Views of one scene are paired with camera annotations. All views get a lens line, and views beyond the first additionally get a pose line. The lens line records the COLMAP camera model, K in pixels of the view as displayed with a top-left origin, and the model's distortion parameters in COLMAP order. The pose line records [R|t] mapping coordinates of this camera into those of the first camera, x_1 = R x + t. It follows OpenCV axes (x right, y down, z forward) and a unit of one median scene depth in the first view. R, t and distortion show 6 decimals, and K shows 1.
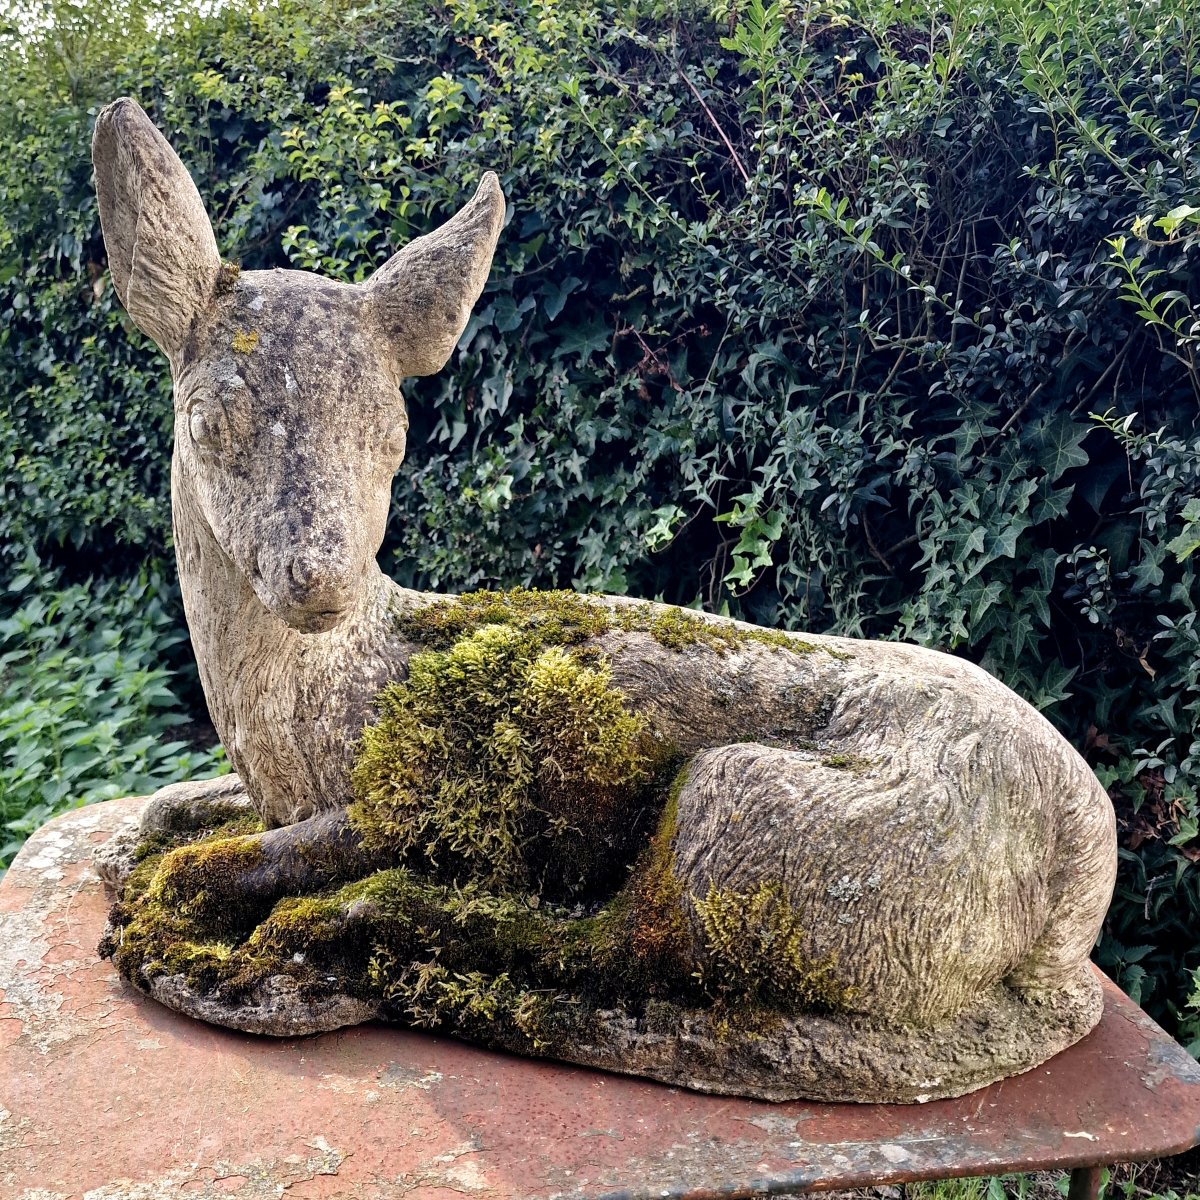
lens RADIAL K [[1345.7, 0, 601.6], [0, 1345.7, 667.5], [0, 0, 1]] dist [0.096433, -0.015745]
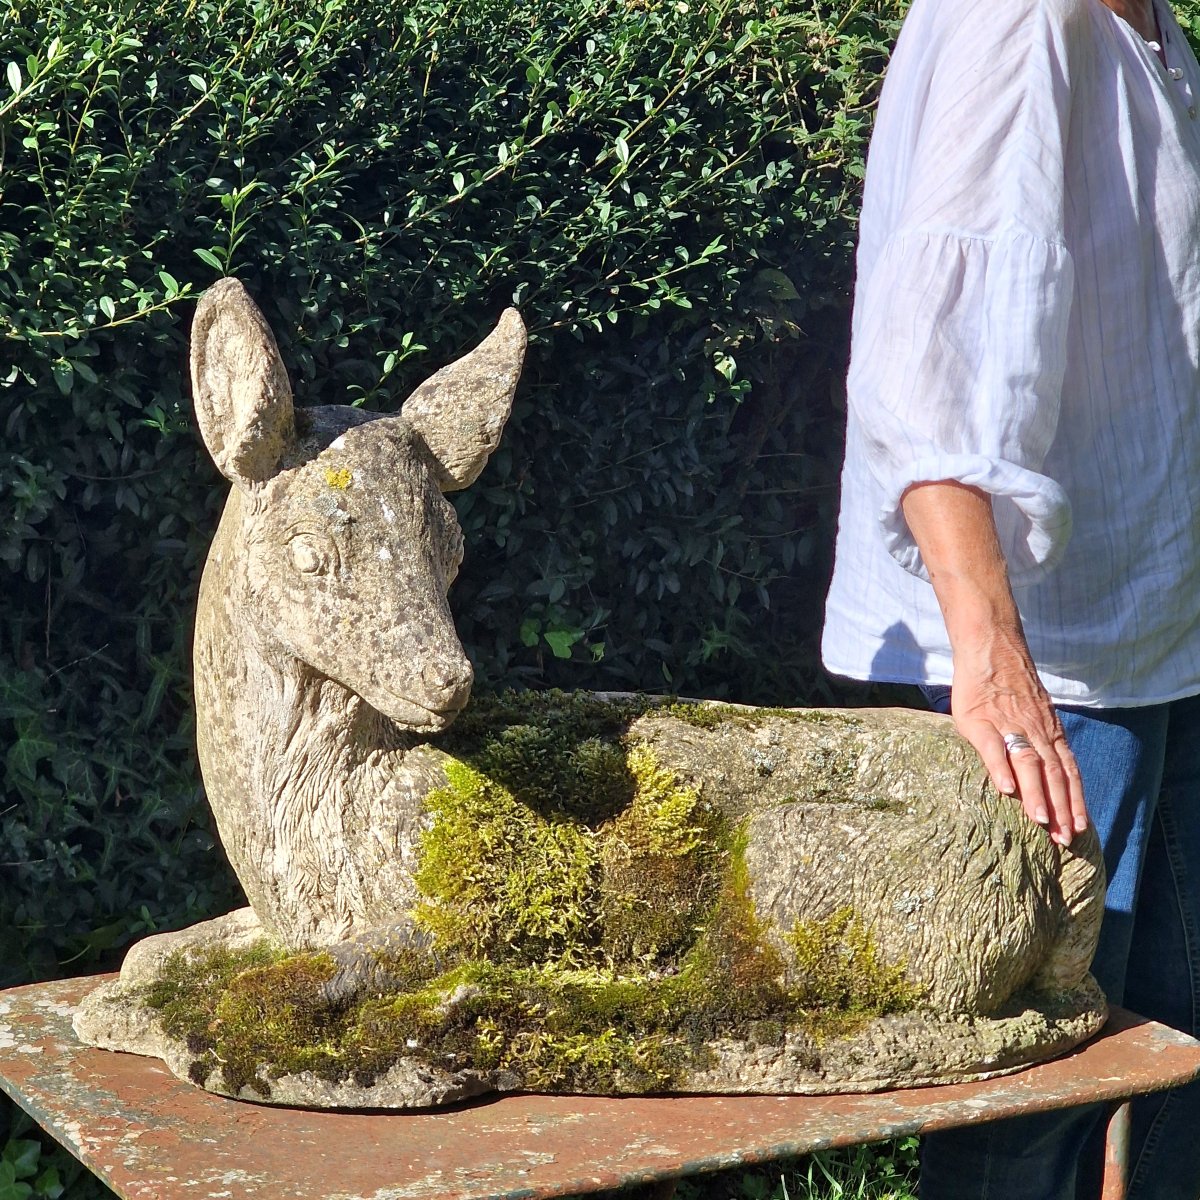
lens RADIAL K [[3480.8, 0, 600.0], [0, 3480.8, 600.0], [0, 0, 1]] dist [-1.665455, 31.960560]
pose [[0.957166, -0.078156, 0.278792, -0.856020], [0.110703, 0.988506, -0.102958, 0.173730], [-0.267541, 0.129411, 0.954816, -1.746679]]
